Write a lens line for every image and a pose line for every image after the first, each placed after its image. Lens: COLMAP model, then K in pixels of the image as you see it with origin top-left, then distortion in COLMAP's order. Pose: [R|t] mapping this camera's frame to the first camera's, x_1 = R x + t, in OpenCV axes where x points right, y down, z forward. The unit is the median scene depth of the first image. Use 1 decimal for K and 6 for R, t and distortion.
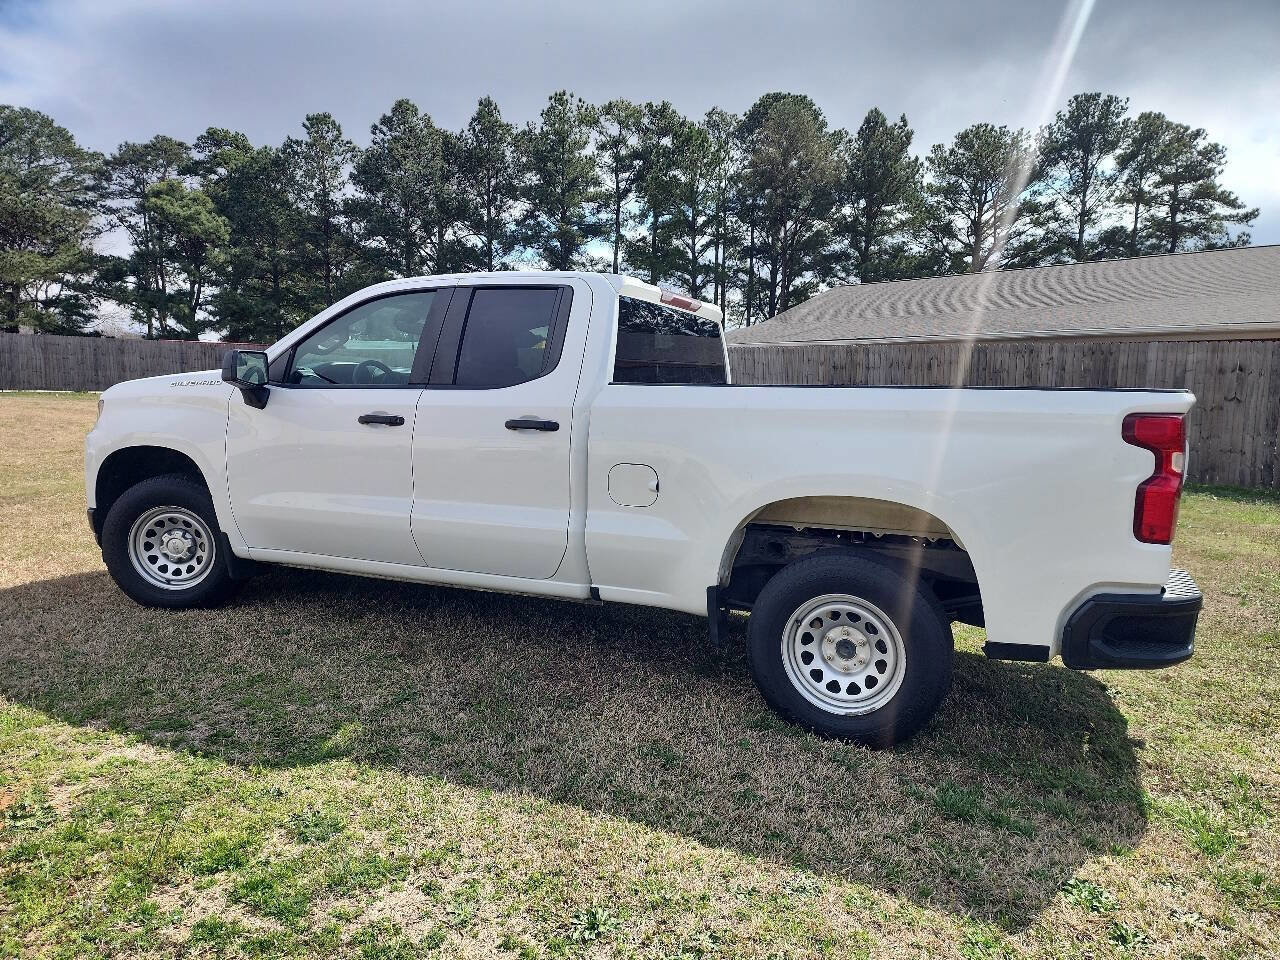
lens RADIAL K [[855.5, 0, 645.2], [0, 855.5, 510.6], [0, 0, 1]] dist [0.062183, -0.060096]
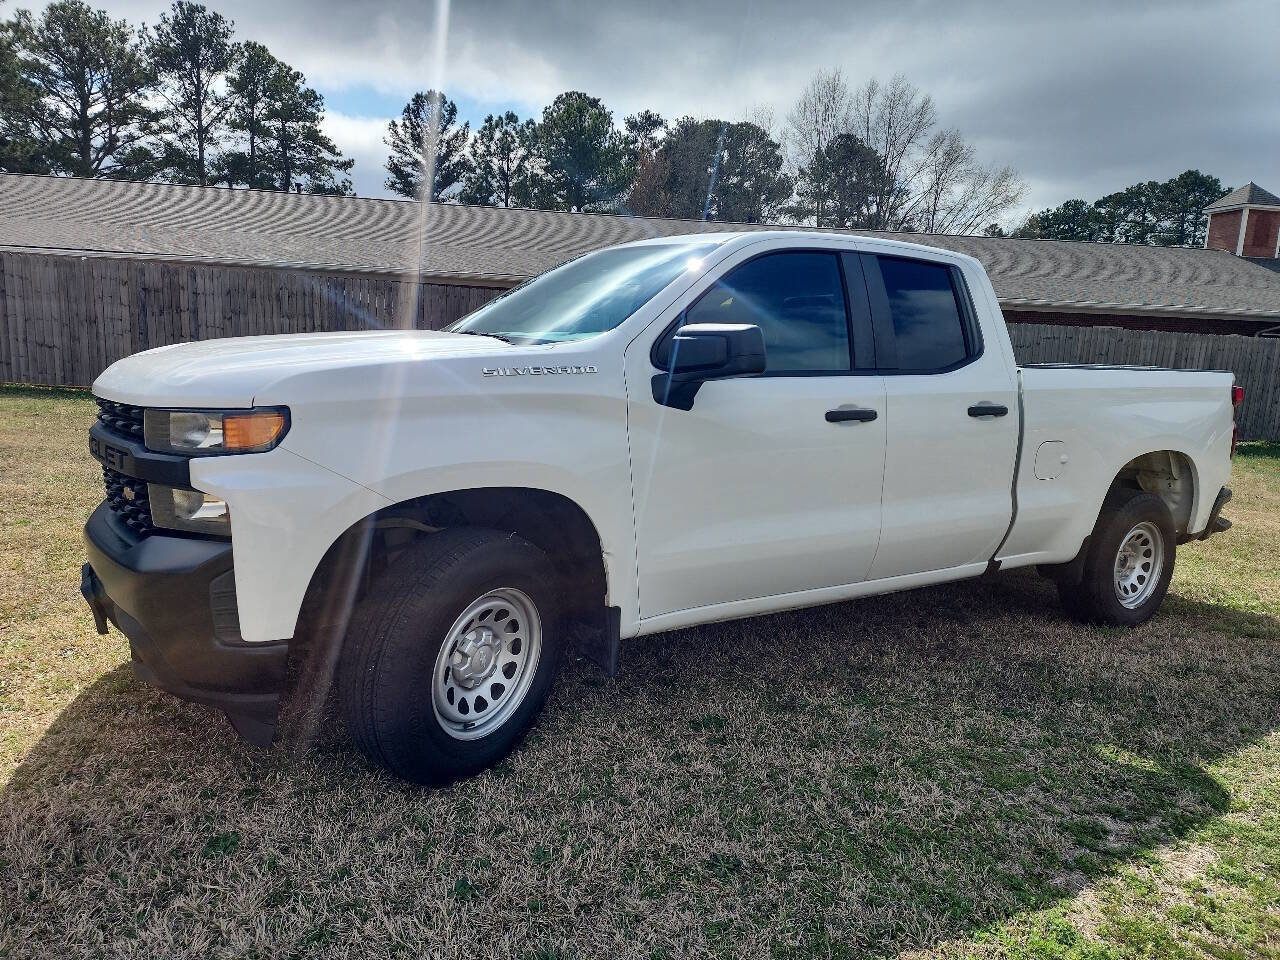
lens RADIAL K [[862.5, 0, 620.2], [0, 862.5, 490.4], [0, 0, 1]] dist [0.066392, -0.061452]
pose [[0.550197, -0.140923, 0.823058, -0.107117], [0.086017, 0.989978, 0.112002, -0.014097], [-0.830593, 0.009174, 0.556804, 0.071026]]
